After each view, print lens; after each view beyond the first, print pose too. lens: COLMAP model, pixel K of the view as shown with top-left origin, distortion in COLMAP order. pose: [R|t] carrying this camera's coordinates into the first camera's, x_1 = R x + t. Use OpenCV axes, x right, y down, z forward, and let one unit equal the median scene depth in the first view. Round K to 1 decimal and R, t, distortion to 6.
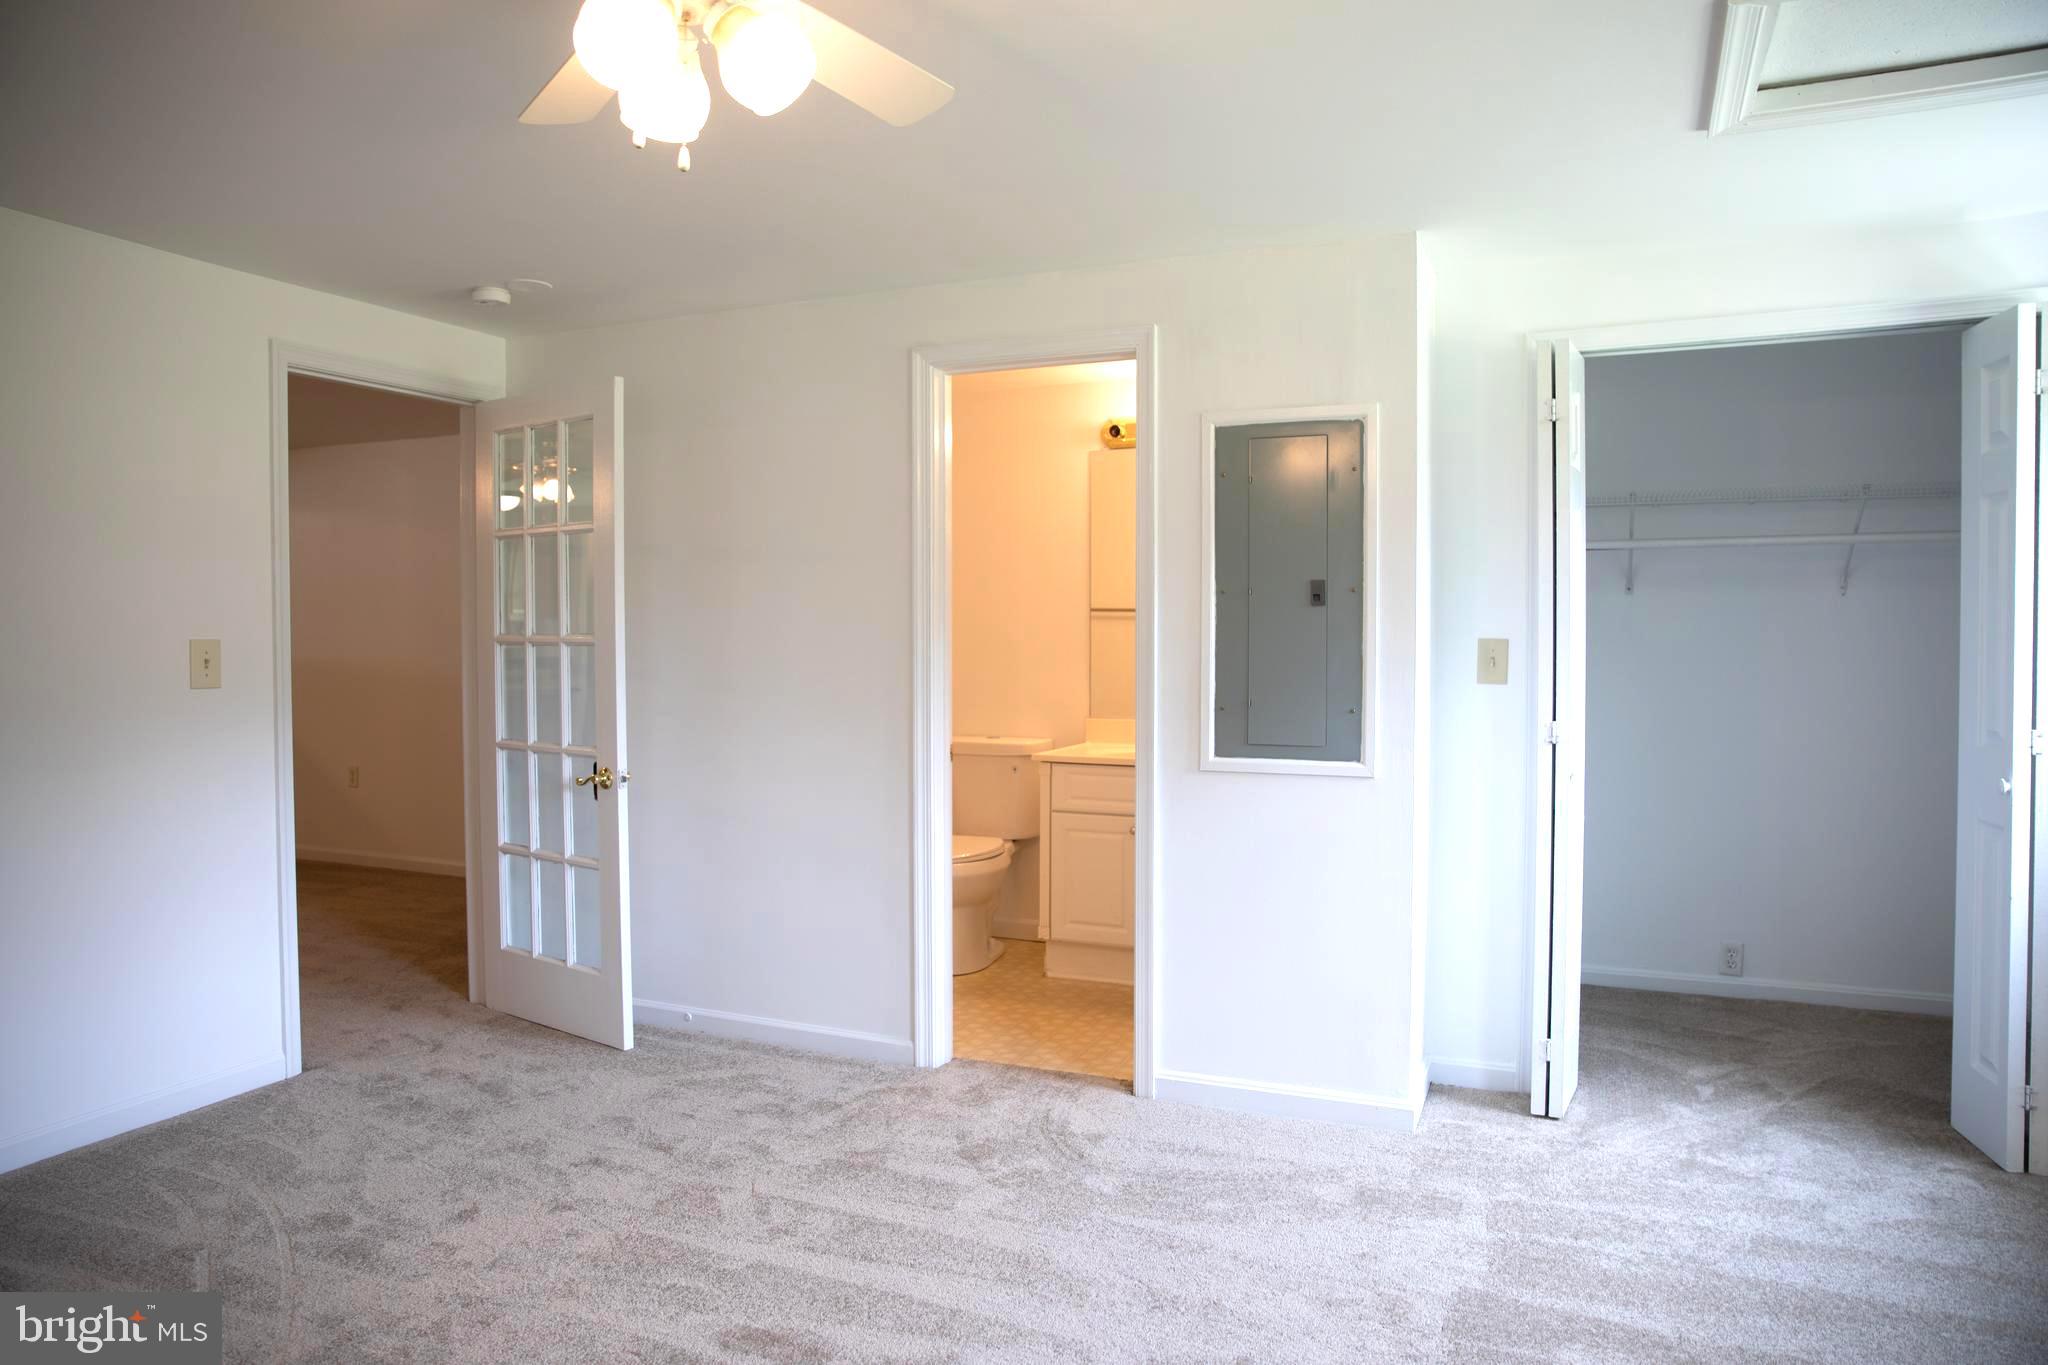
lens RADIAL K [[1411.2, 0, 1024.0], [0, 1411.2, 682.5], [0, 0, 1]] dist [-0.080922, 0.069523]
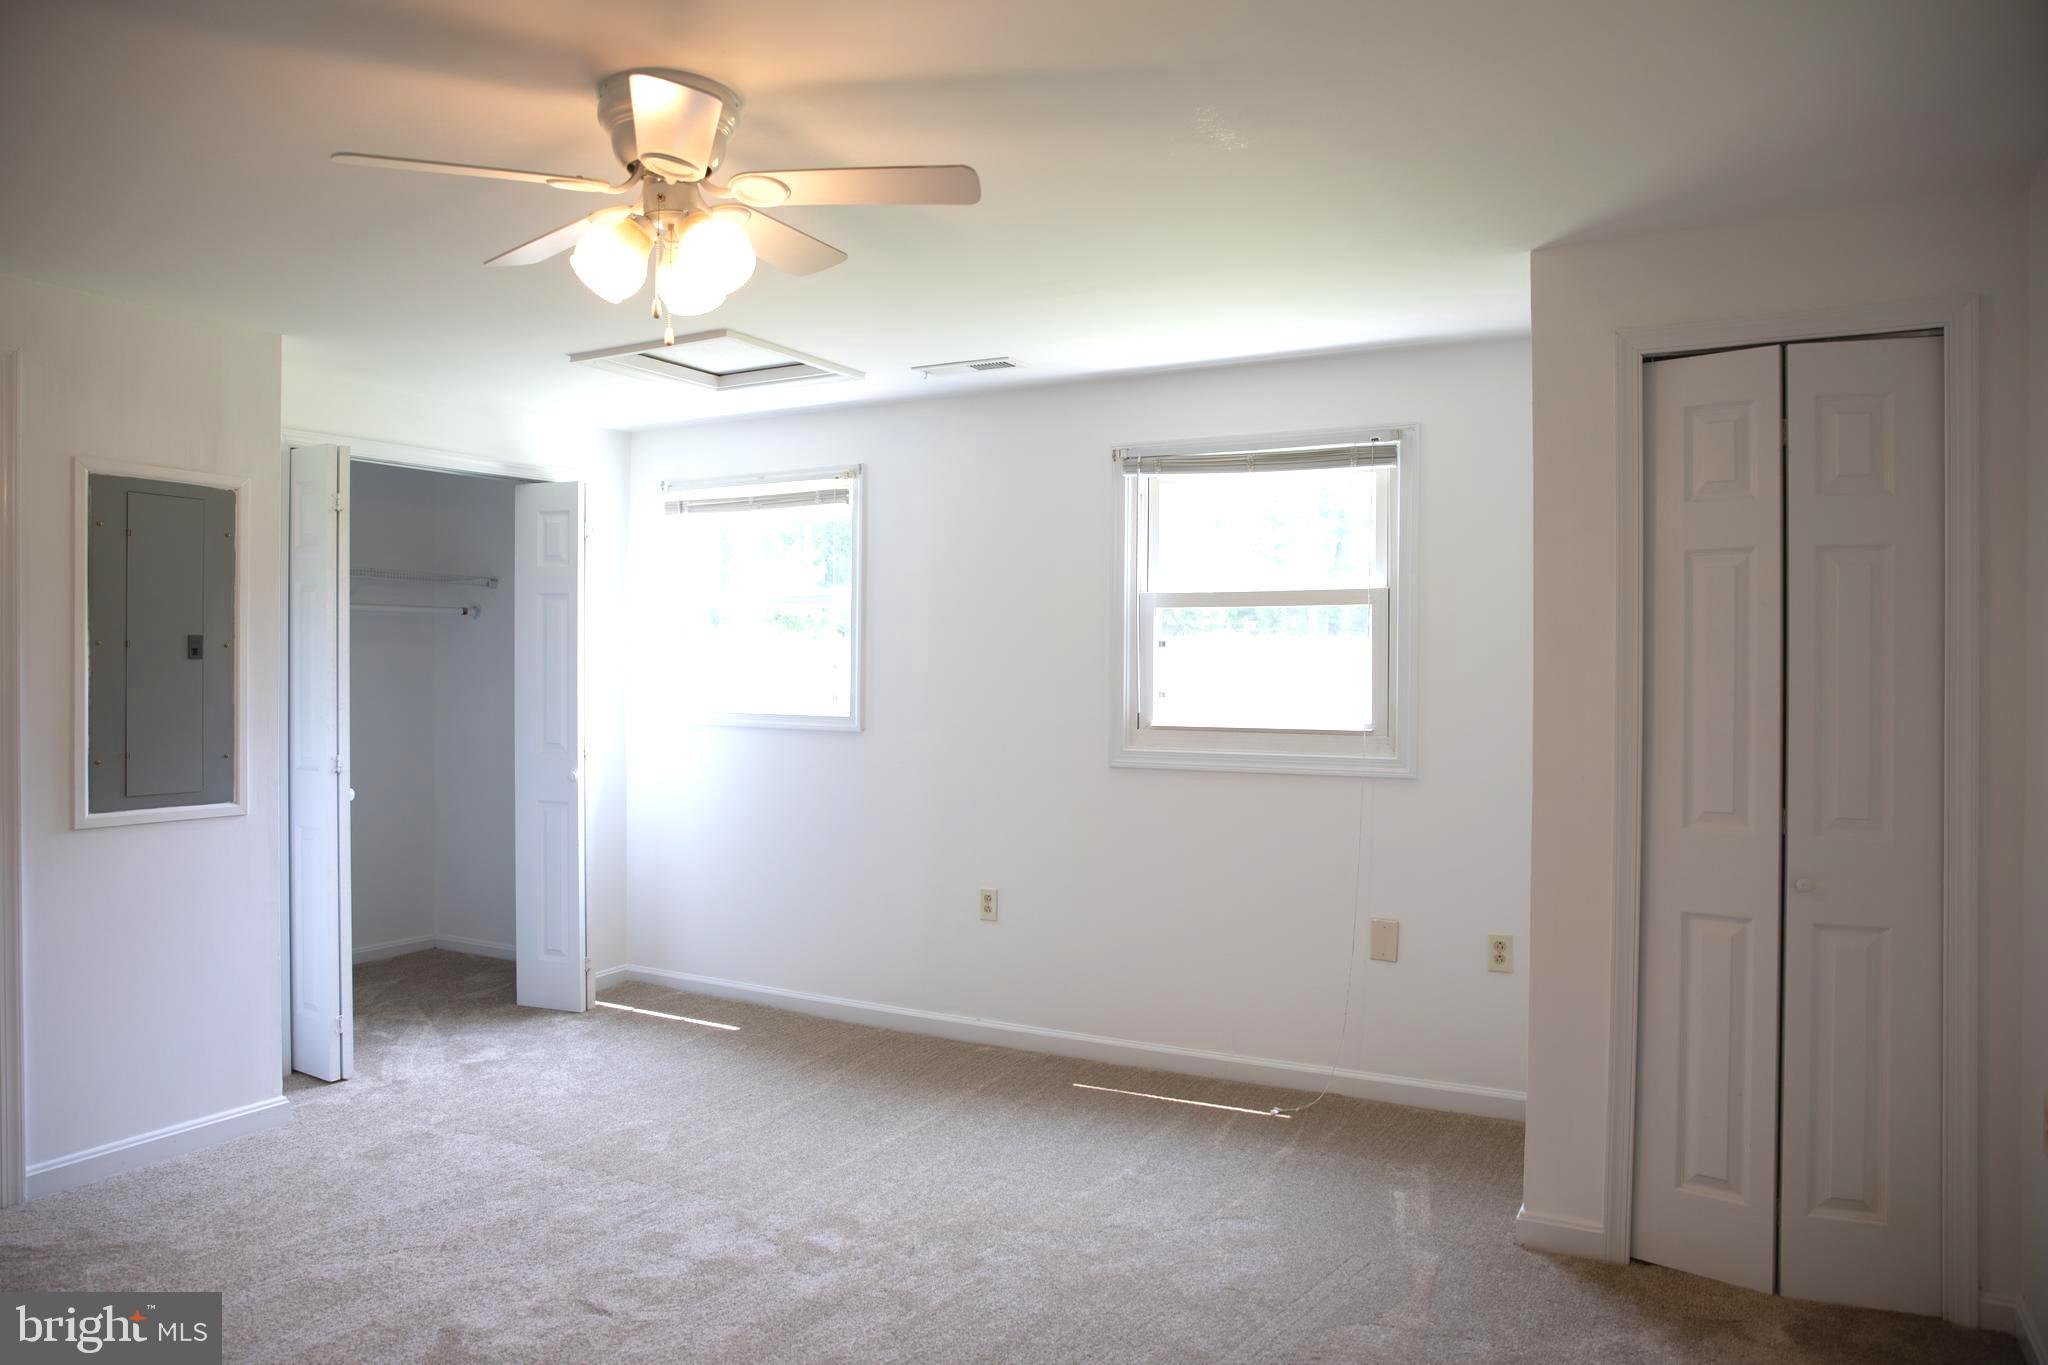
lens RADIAL K [[1411.2, 0, 1024.0], [0, 1411.2, 682.5], [0, 0, 1]] dist [-0.080922, 0.069523]
pose [[0.085525, -0.007413, 0.996308, -0.780289], [0.031330, 0.999498, 0.004747, -0.022513], [-0.995843, 0.030808, 0.085714, 0.289759]]
